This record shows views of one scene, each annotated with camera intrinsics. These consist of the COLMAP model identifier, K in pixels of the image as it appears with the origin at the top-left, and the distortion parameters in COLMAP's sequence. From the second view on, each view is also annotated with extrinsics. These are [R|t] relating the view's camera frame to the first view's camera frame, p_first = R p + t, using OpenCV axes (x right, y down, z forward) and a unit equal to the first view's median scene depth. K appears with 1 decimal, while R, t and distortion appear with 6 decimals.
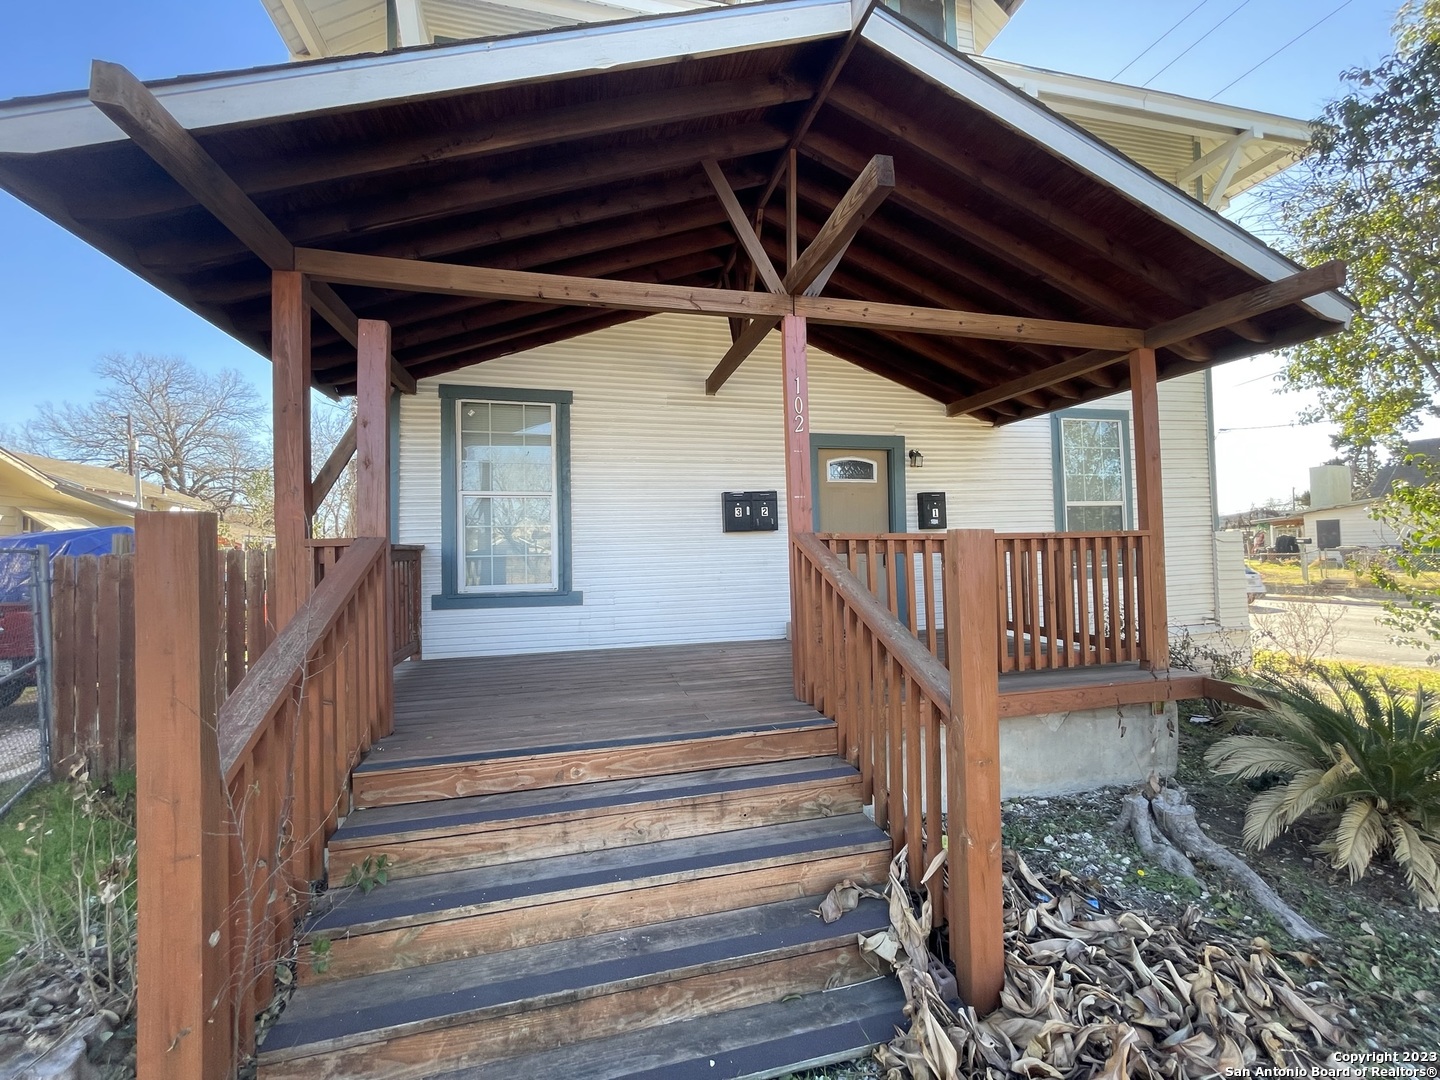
lens RADIAL K [[587.9, 0, 720.0], [0, 587.9, 540.0], [0, 0, 1]] dist [-0.004787, -0.000013]
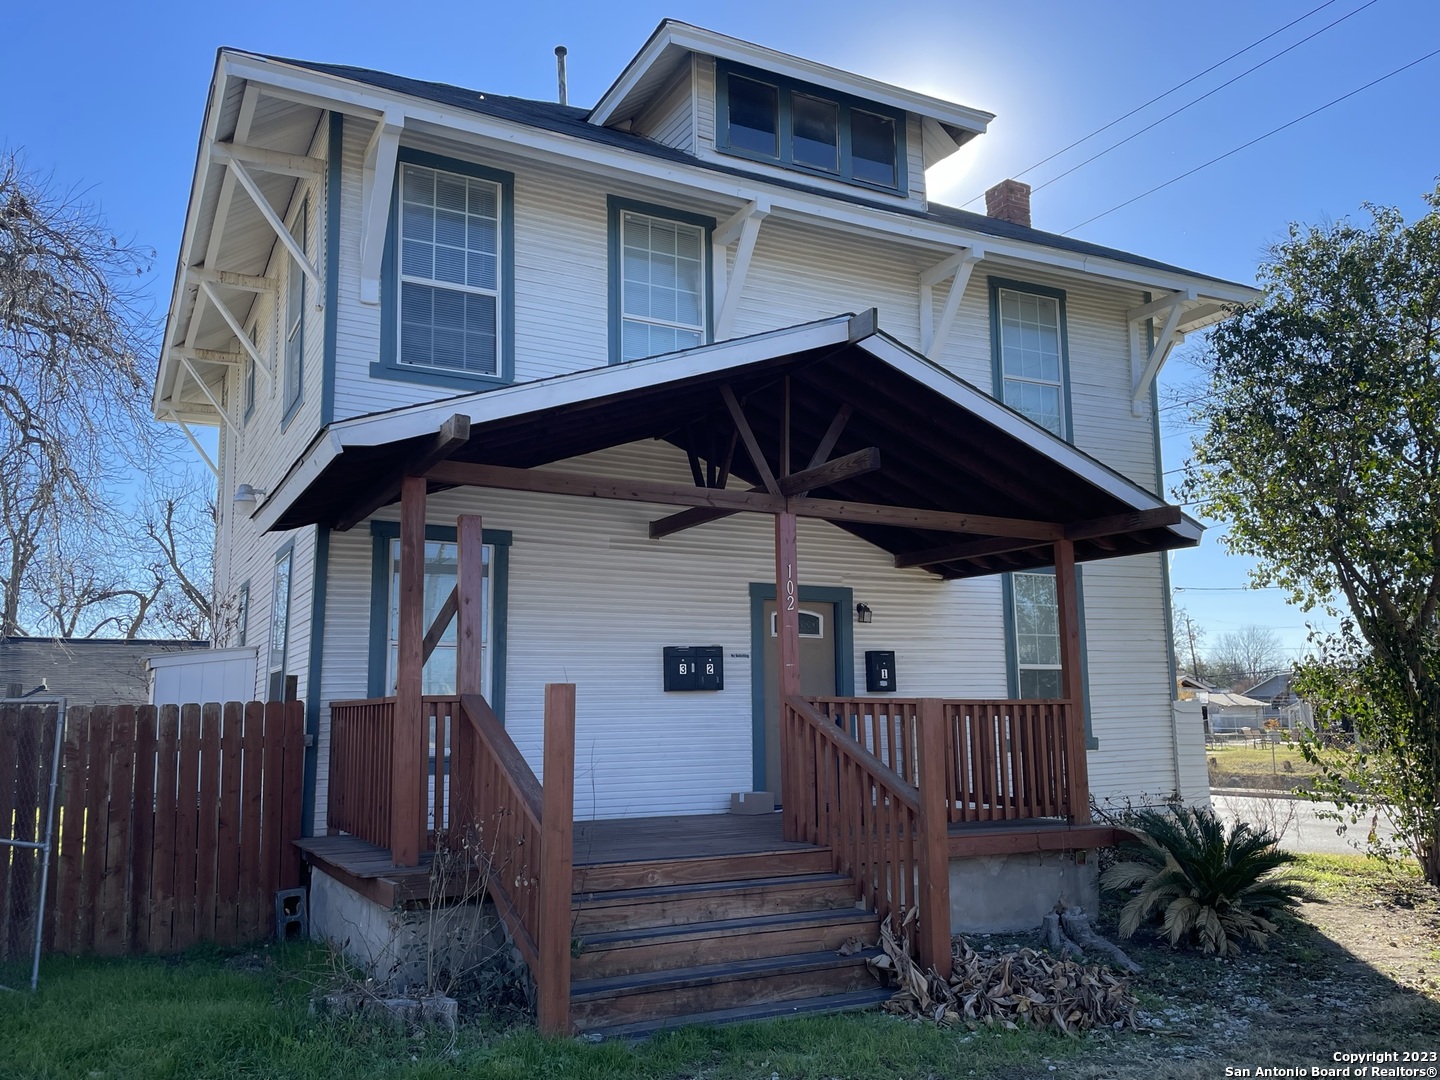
lens RADIAL K [[1192.7, 0, 720.0], [0, 1192.7, 540.0], [0, 0, 1]] dist [0.084762, -0.117473]
pose [[0.968958, 0.049430, 0.242235, -0.562876], [-0.017008, 0.990815, -0.134150, 0.001988], [-0.246641, 0.125866, 0.960898, -1.231929]]
